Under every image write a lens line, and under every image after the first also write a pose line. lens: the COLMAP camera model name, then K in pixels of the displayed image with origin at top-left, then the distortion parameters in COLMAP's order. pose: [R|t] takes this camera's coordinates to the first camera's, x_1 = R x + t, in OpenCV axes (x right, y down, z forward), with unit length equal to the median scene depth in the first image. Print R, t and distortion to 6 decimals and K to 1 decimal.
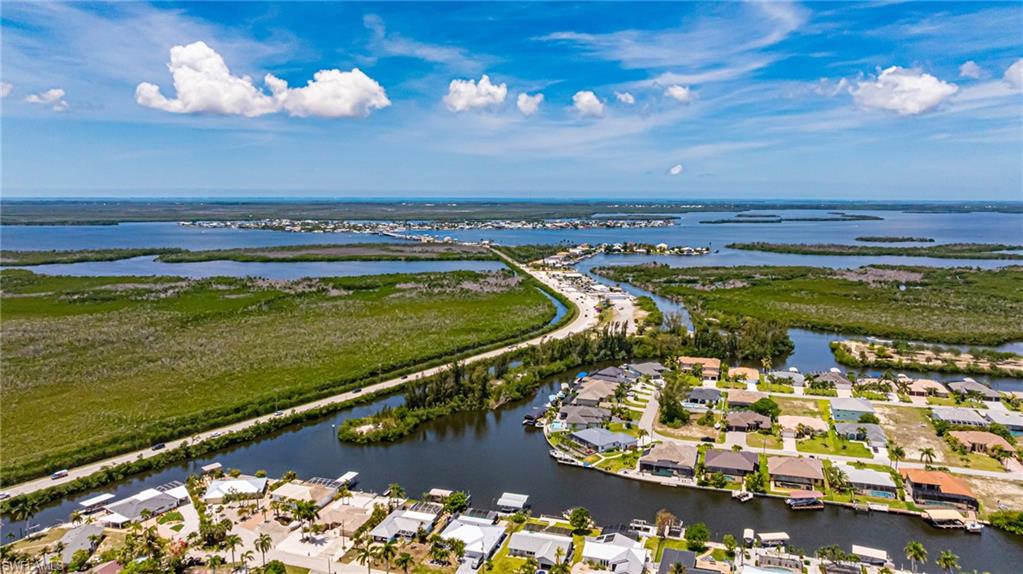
lens RADIAL K [[721.1, 0, 511.3], [0, 721.1, 287.0], [0, 0, 1]] dist [-0.033005, 0.031517]
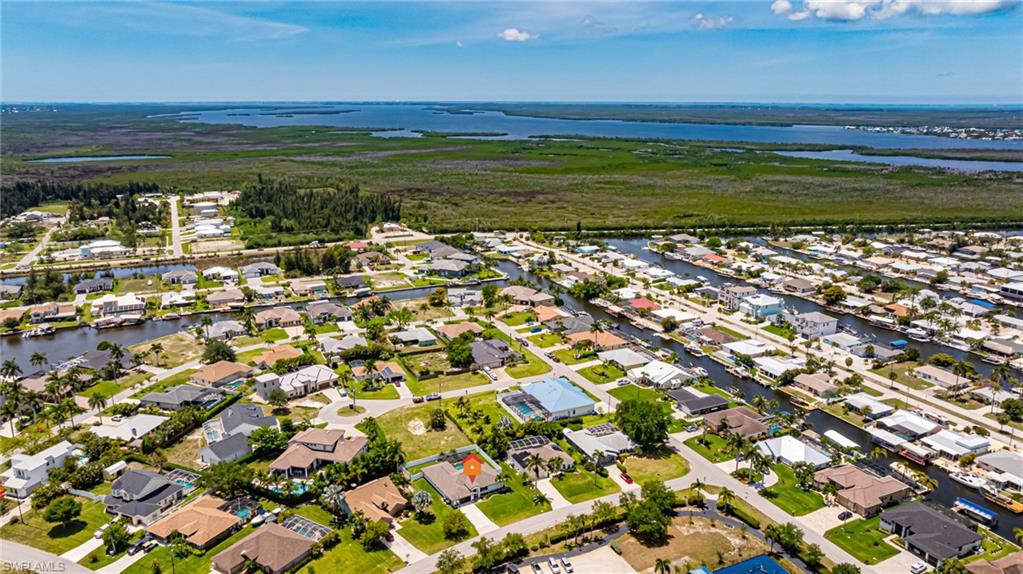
lens RADIAL K [[721.1, 0, 510.5], [0, 721.1, 286.5], [0, 0, 1]] dist [-0.033005, 0.031517]
pose [[0.689167, 0.183906, -0.700876, 0.028764], [-0.094611, 0.981814, 0.164592, 0.029385], [0.718399, -0.047121, 0.694033, -0.247113]]
